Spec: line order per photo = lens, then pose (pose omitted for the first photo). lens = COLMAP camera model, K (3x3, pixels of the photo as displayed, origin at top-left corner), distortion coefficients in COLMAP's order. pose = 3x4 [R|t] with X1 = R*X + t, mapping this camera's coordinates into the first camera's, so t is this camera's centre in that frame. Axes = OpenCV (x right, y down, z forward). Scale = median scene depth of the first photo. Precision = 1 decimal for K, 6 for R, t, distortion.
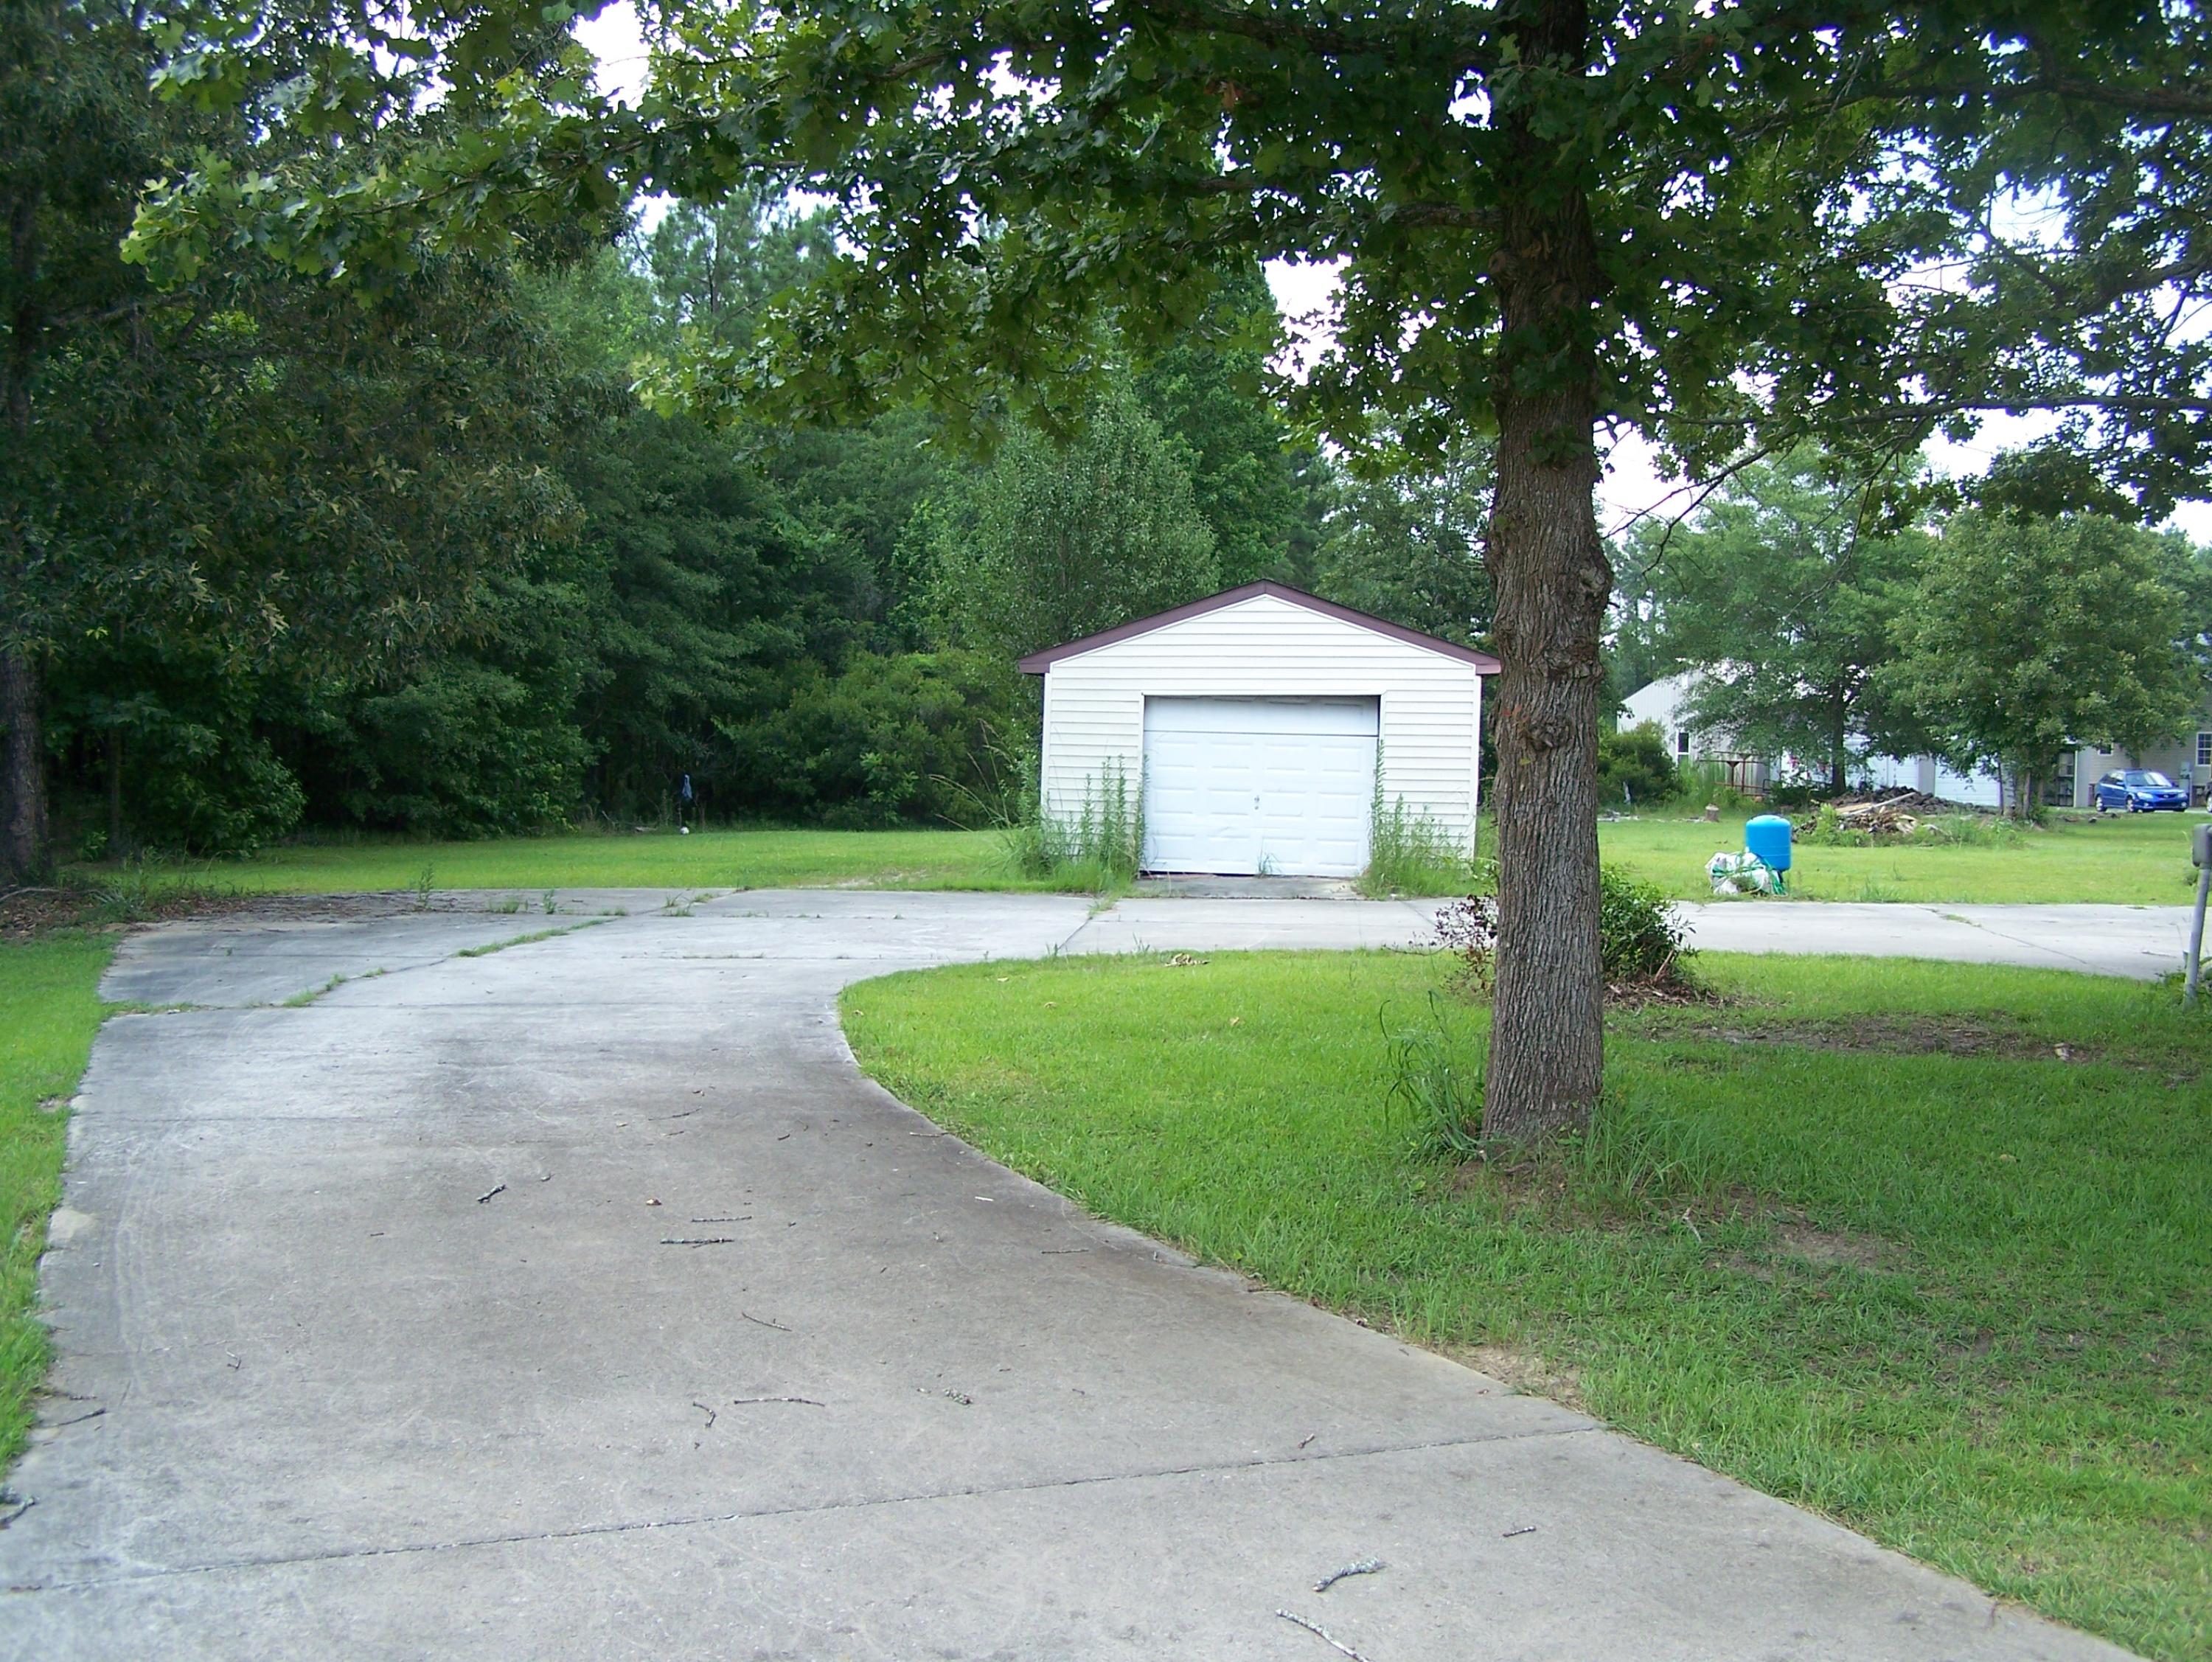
lens RADIAL K [[2502.7, 0, 1106.0], [0, 2502.7, 831.0], [0, 0, 1]] dist [-0.234162, 0.455513]
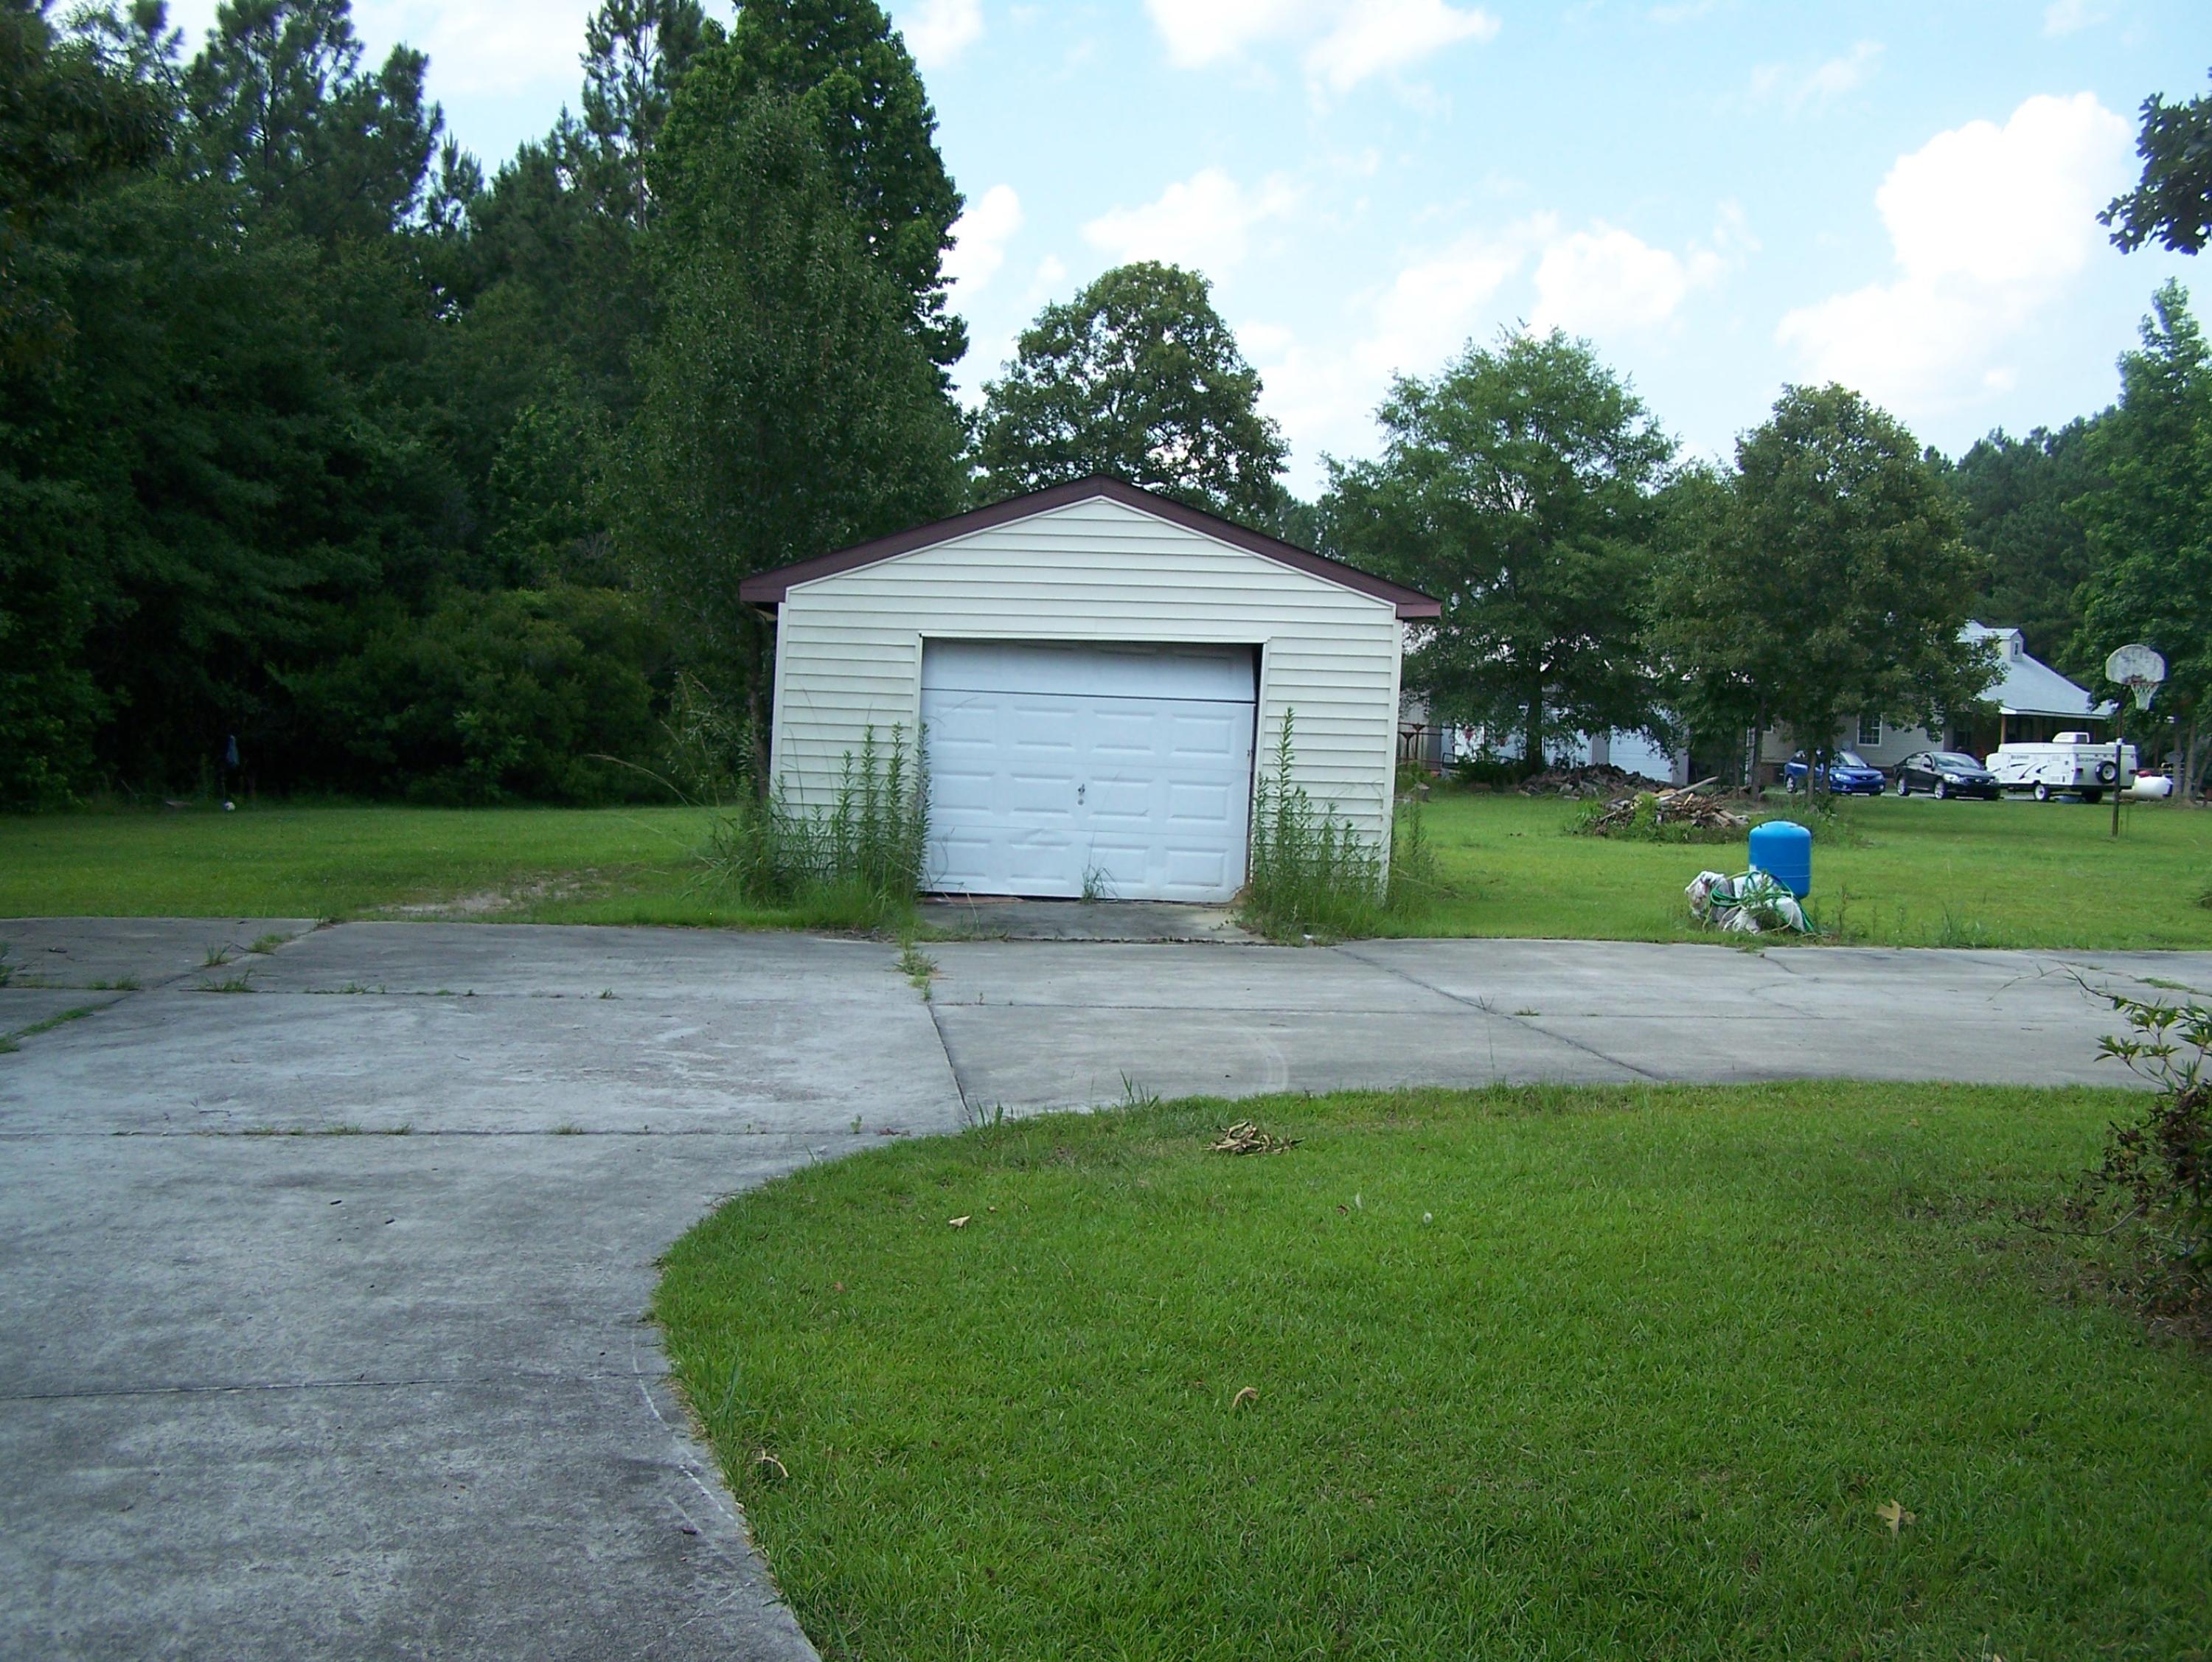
lens RADIAL K [[2463.8, 0, 1054.4], [0, 2463.8, 850.3], [0, 0, 1]] dist [-0.200651, 0.417987]
pose [[0.986693, 0.007968, 0.162397, -0.034756], [-0.011943, 0.999652, 0.023513, -0.007138], [-0.162153, -0.025140, 0.986445, 0.193830]]
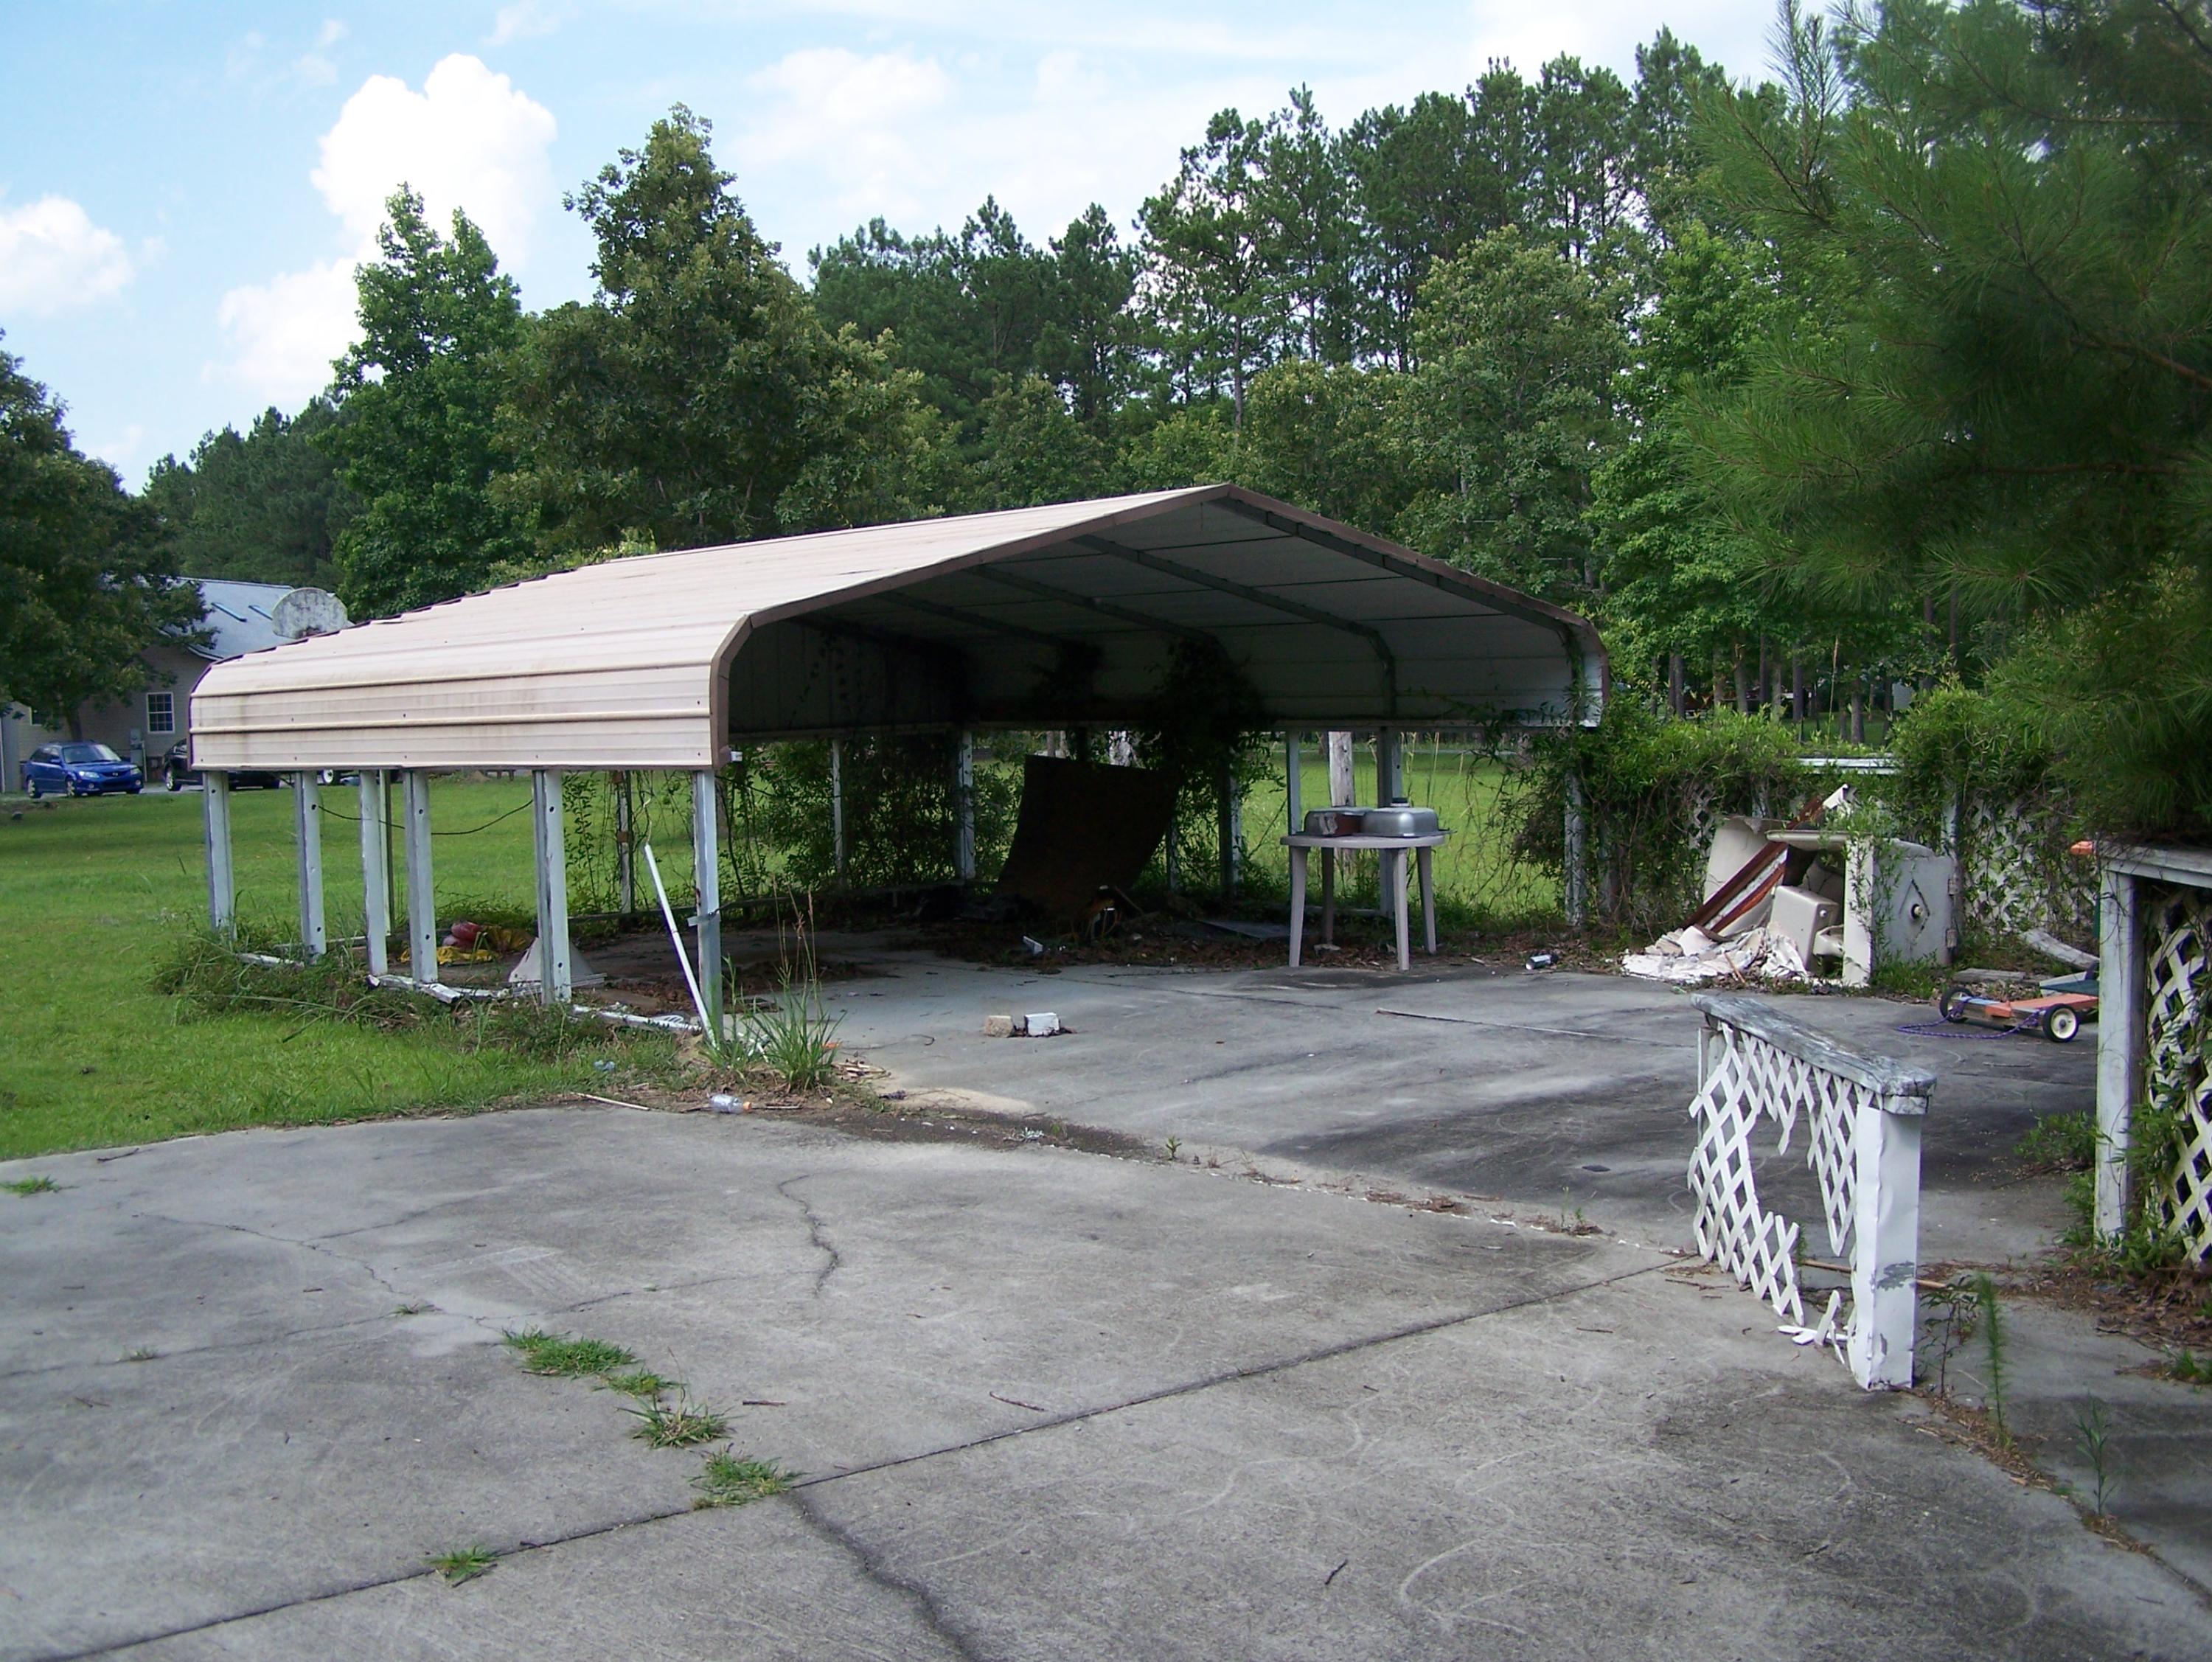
lens RADIAL K [[2463.8, 0, 1054.4], [0, 2463.8, 850.3], [0, 0, 1]] dist [-0.200651, 0.417987]
pose [[0.710450, -0.077306, 0.699489, 0.161022], [0.063549, 0.996935, 0.045634, -0.009162], [-0.700873, 0.012031, 0.713185, 0.355414]]
